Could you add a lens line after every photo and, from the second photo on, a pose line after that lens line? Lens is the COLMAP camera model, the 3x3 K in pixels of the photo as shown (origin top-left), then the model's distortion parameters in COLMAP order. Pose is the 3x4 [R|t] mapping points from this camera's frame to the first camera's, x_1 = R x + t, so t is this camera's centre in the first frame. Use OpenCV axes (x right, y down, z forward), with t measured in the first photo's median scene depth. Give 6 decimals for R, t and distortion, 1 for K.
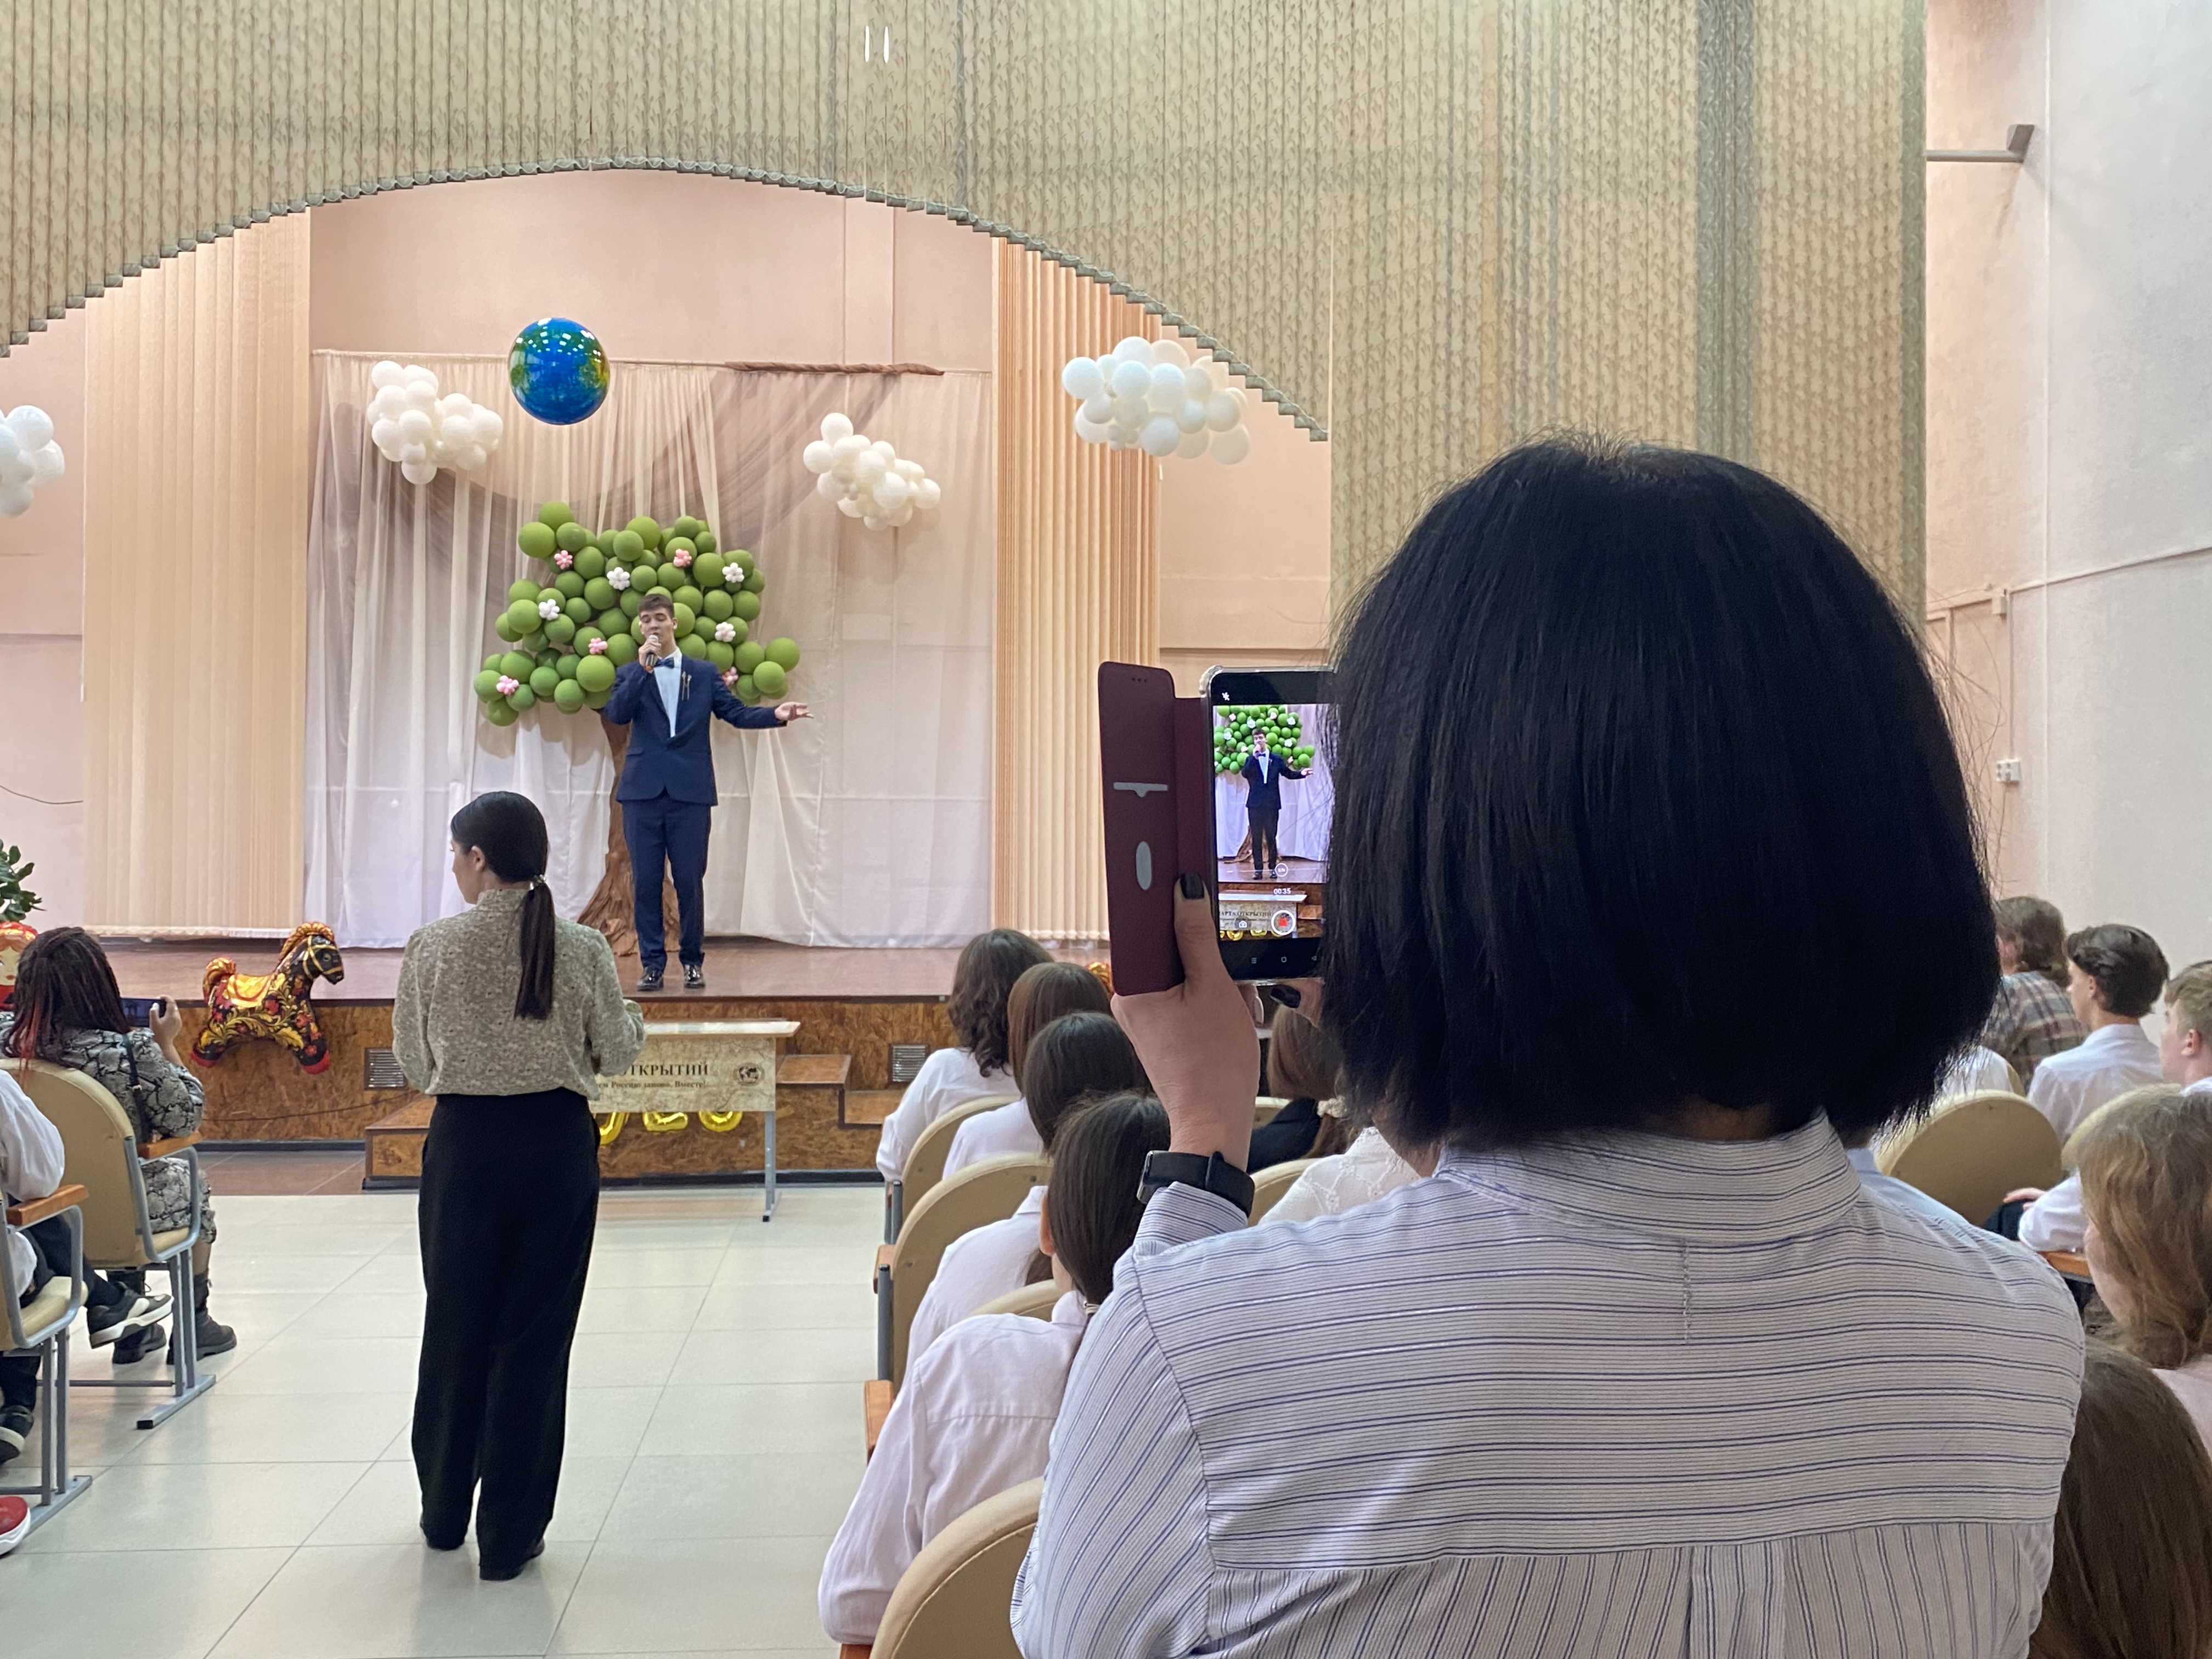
lens RADIAL K [[2062.1, 0, 1071.8], [0, 2062.1, 810.0], [0, 0, 1]] dist [0.039146, 0.000000]
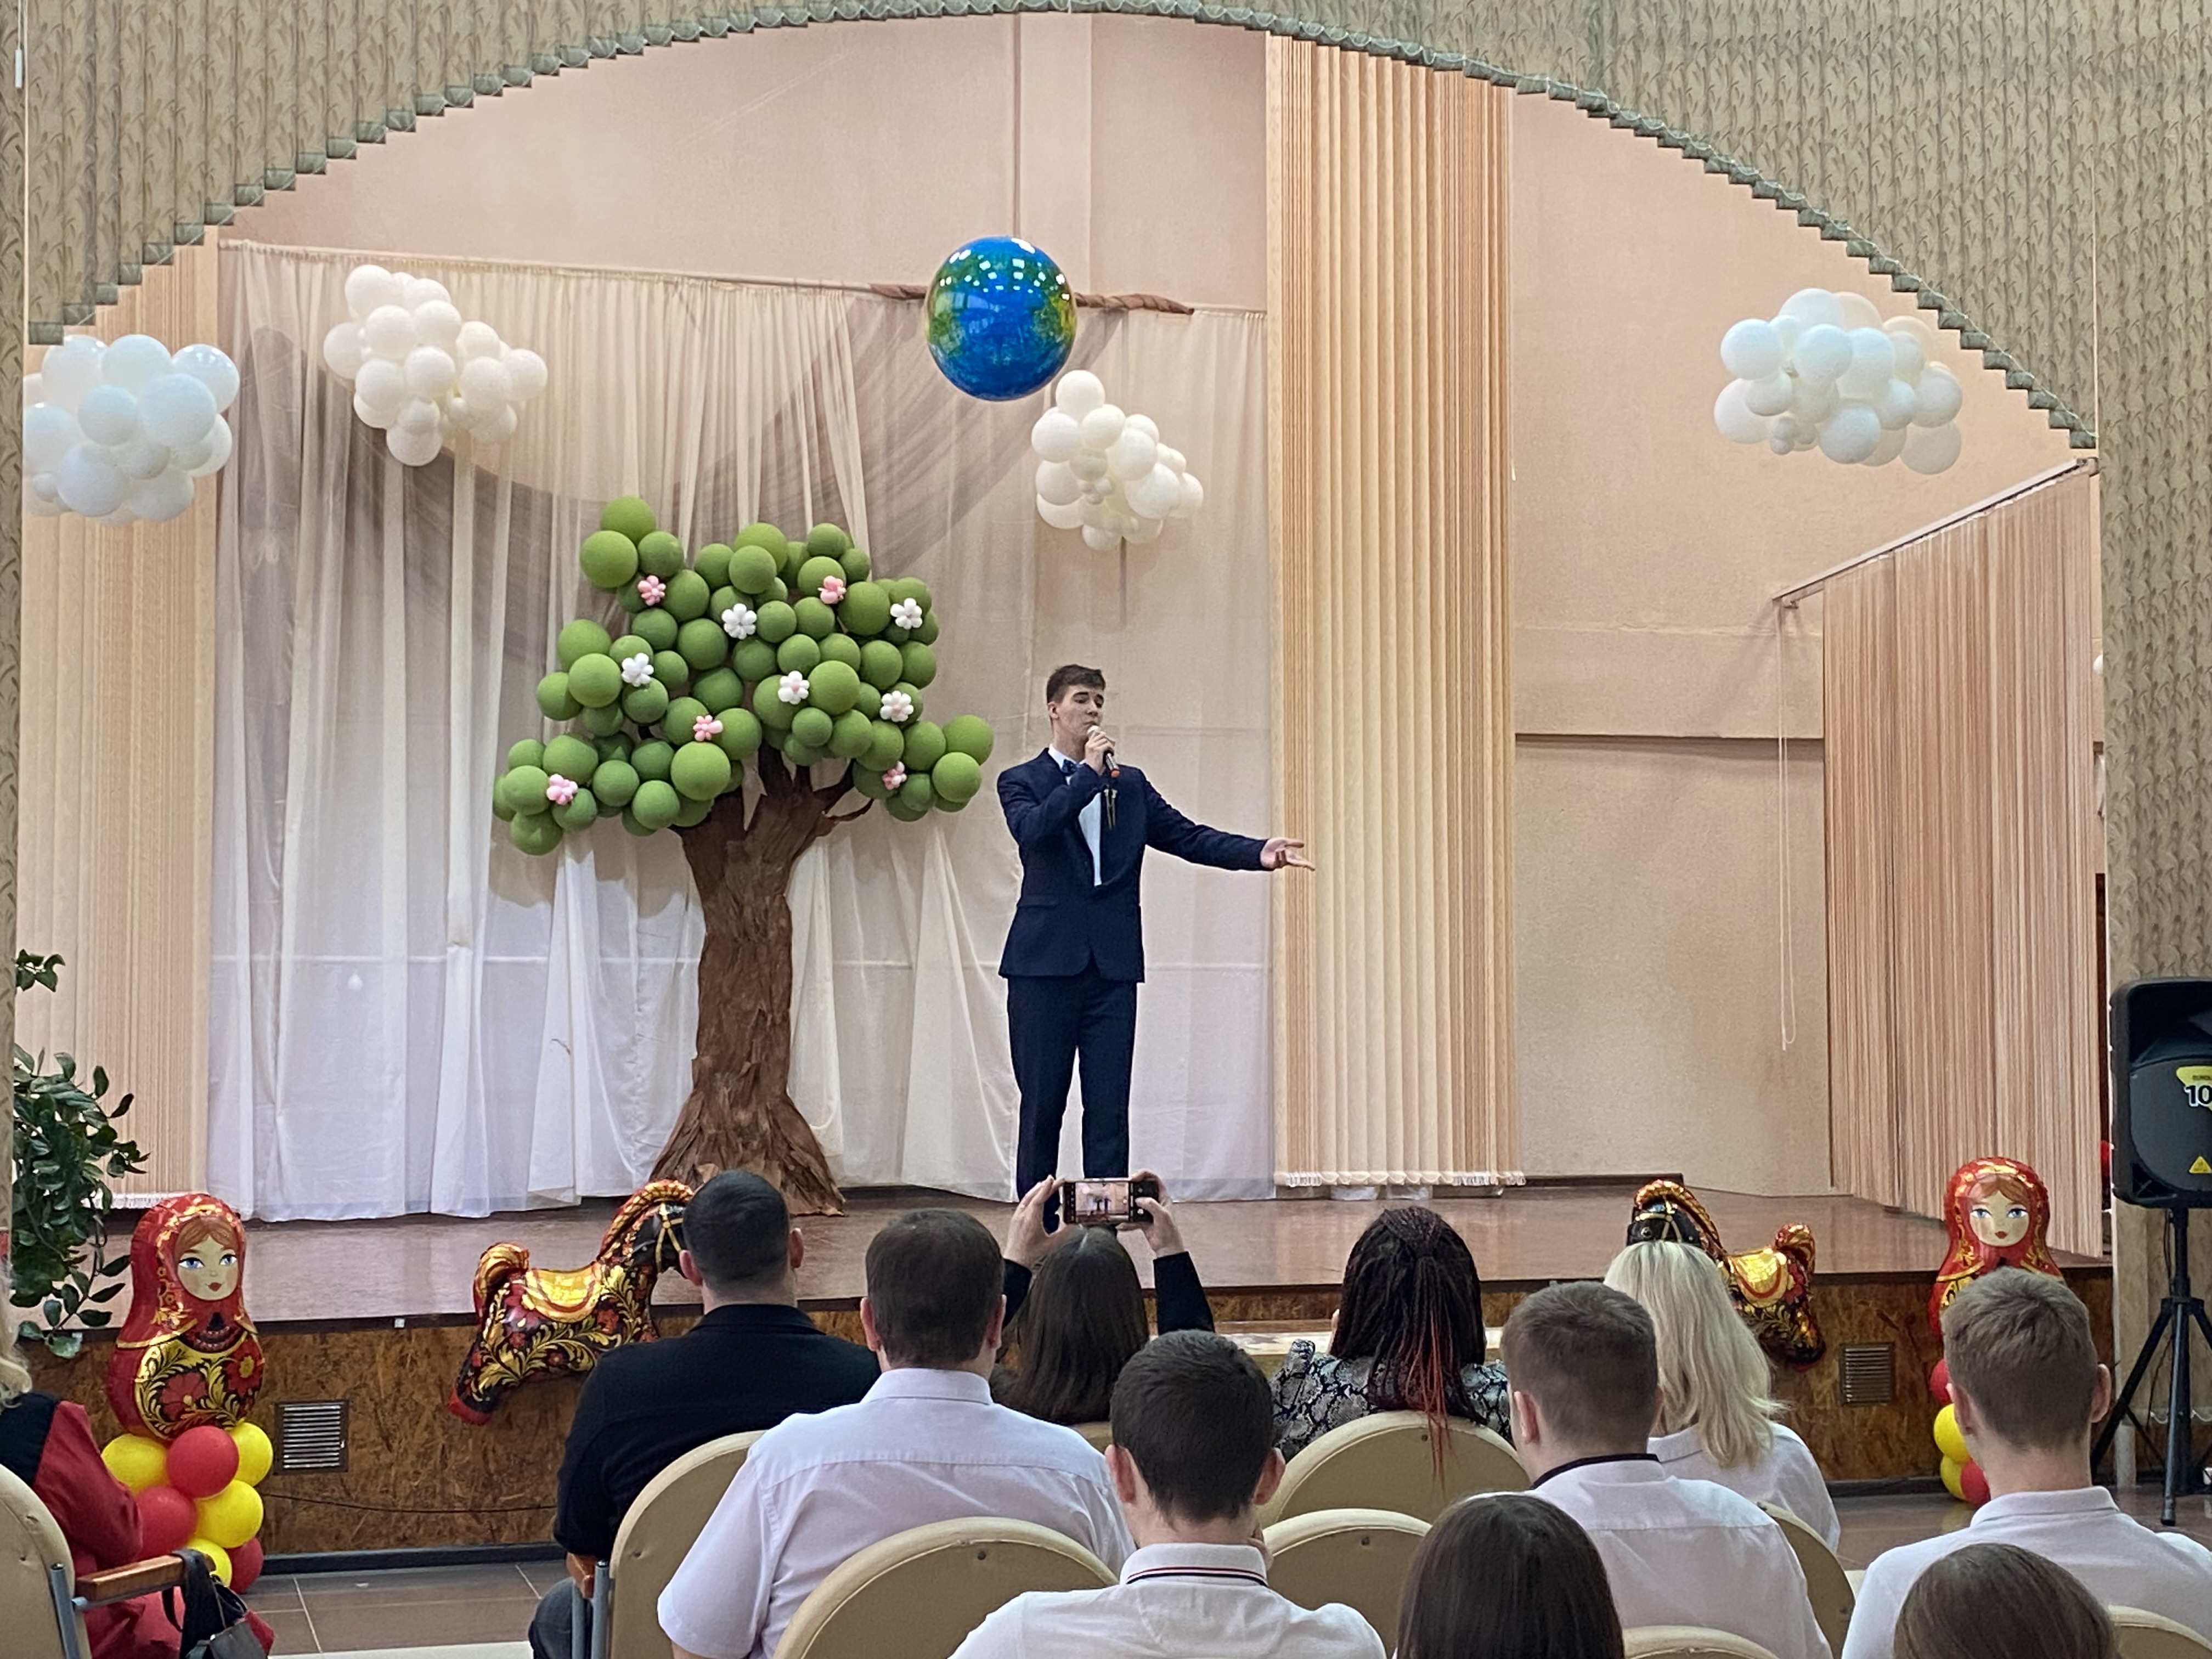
lens RADIAL K [[3301.3, 0, 1069.6], [0, 3301.3, 794.8], [0, 0, 1]] dist [0.134440, 0.000000]
pose [[0.978905, 0.005060, 0.204256, -0.332810], [0.005010, 0.998798, -0.048753, -0.009600], [-0.204257, 0.048748, 0.977703, -0.004627]]
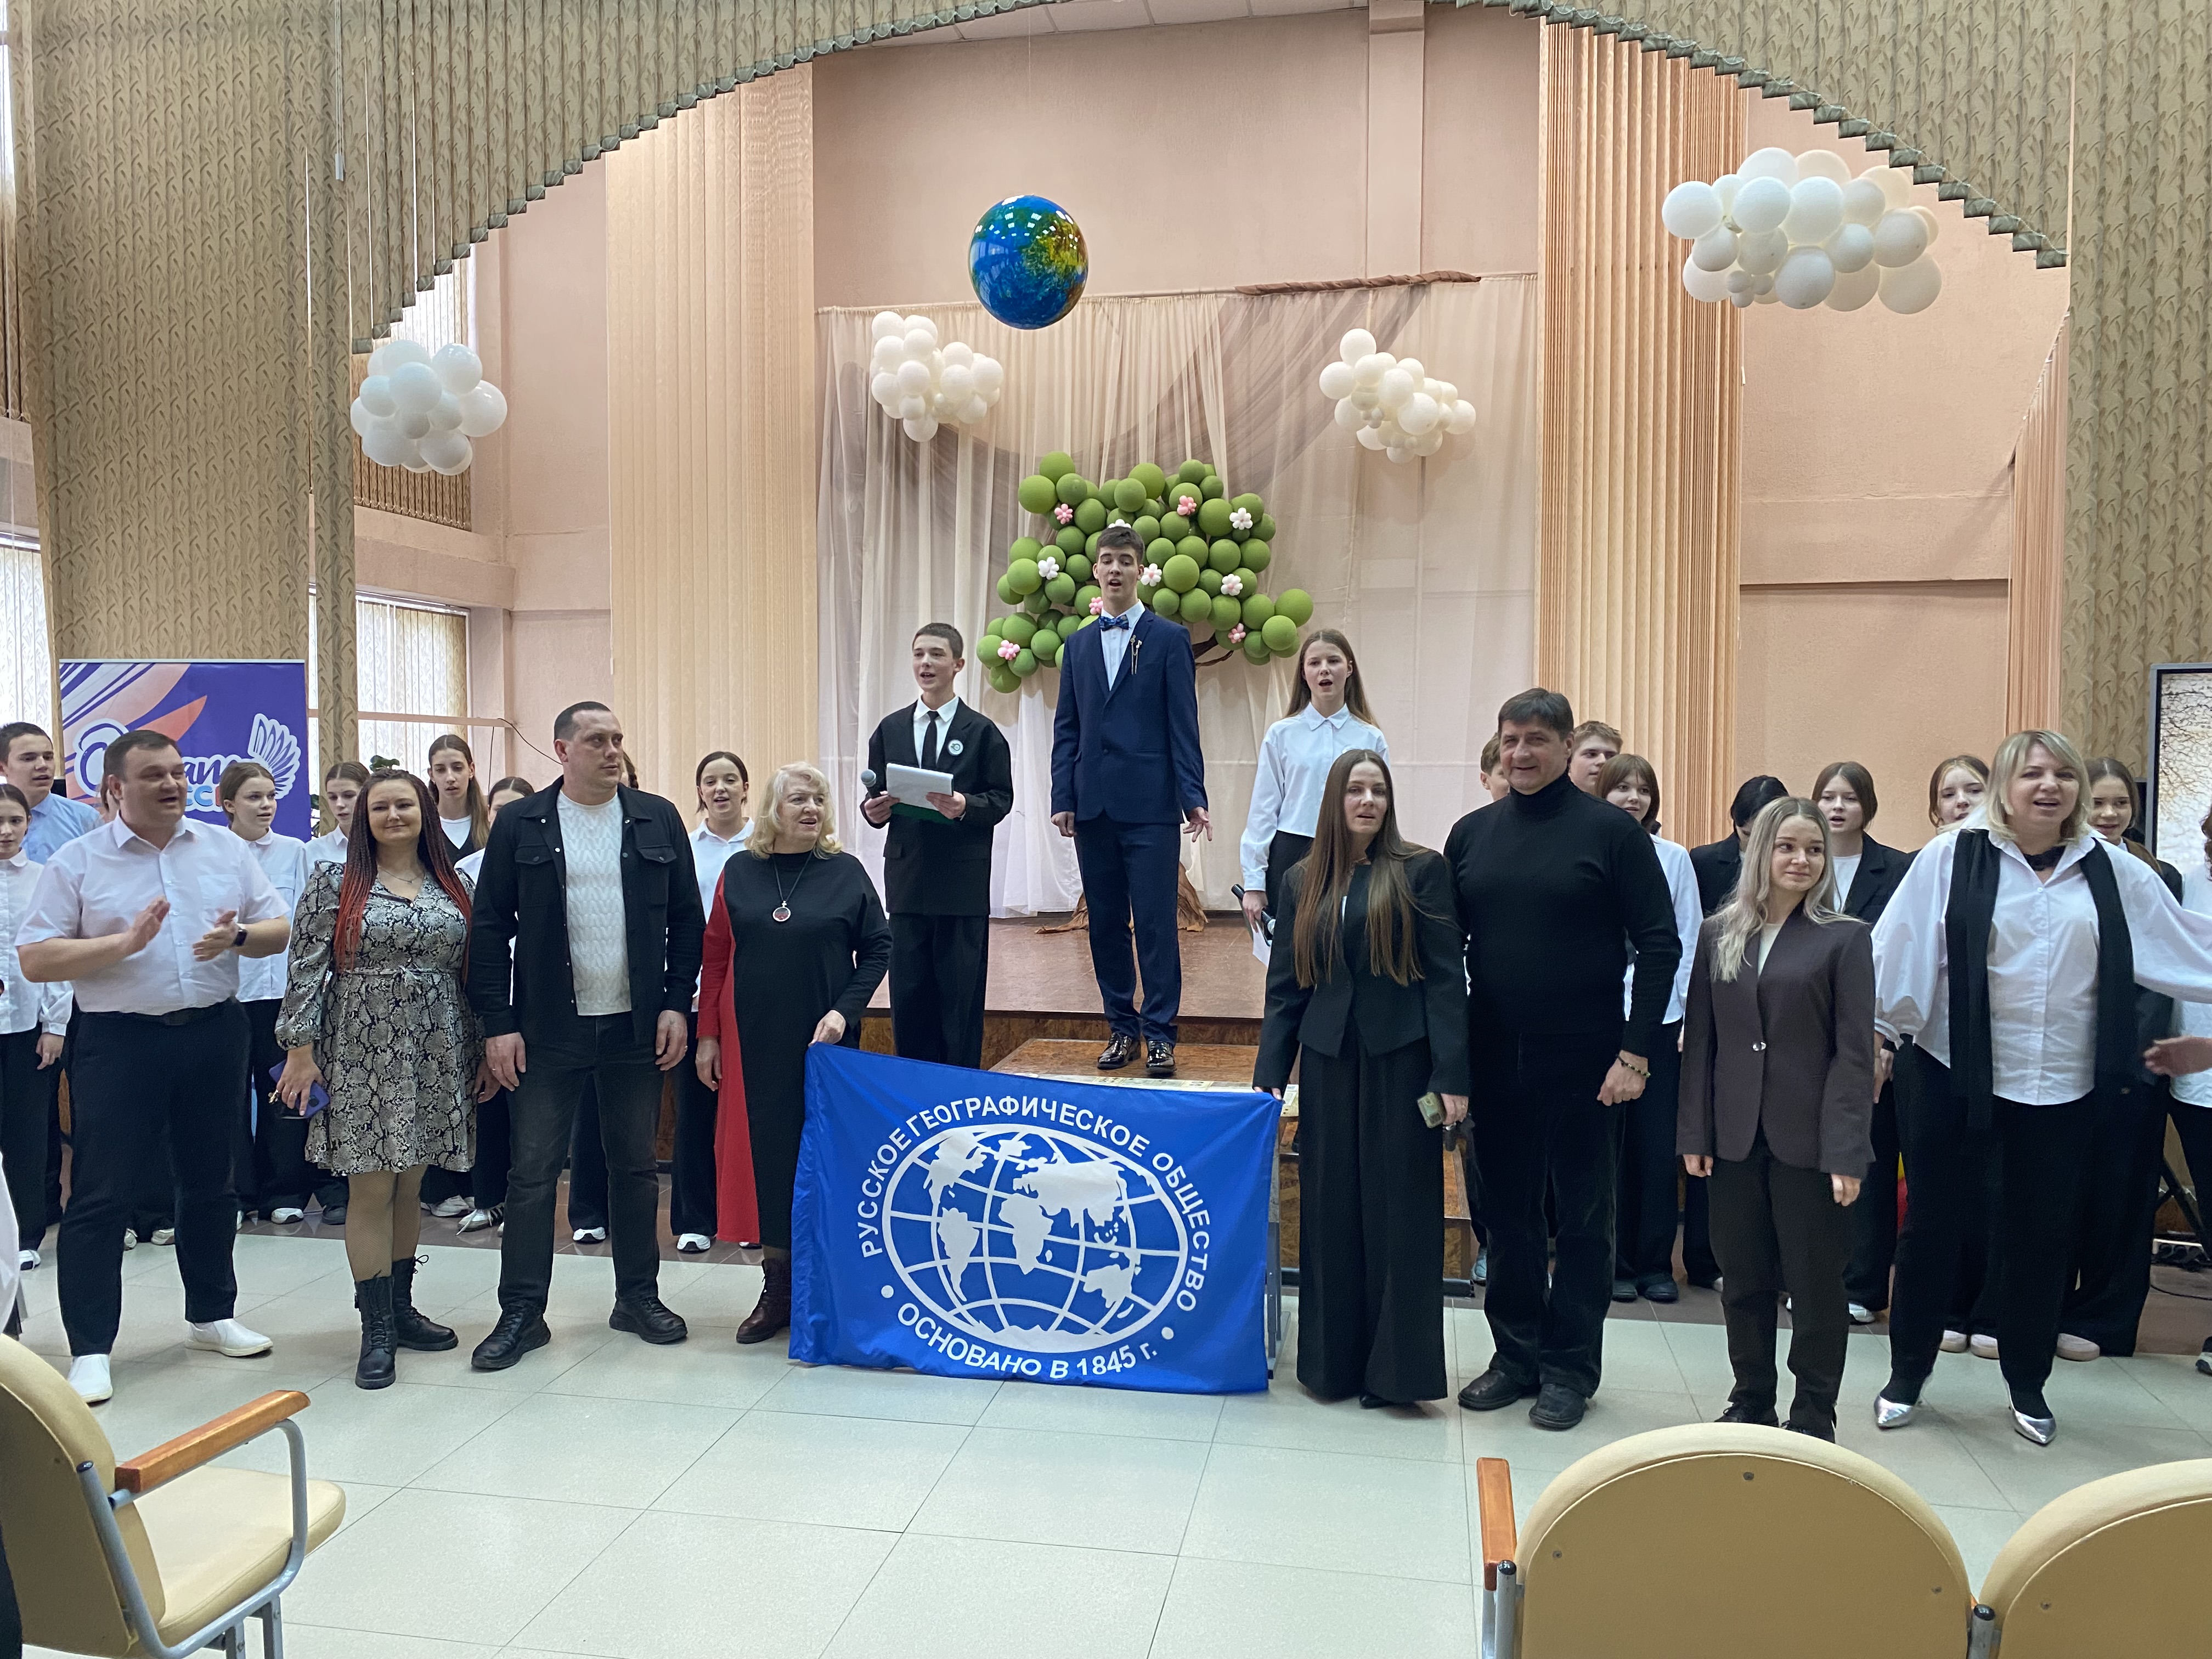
lens RADIAL K [[1693.7, 0, 1077.7], [0, 1693.7, 840.6], [0, 0, 1]] dist [0.044838, -0.041859]
pose [[0.963472, 0.006753, -0.267724, -0.033136], [0.006811, 0.998741, 0.049700, -0.010916], [0.267723, -0.049708, 0.962213, 0.258609]]
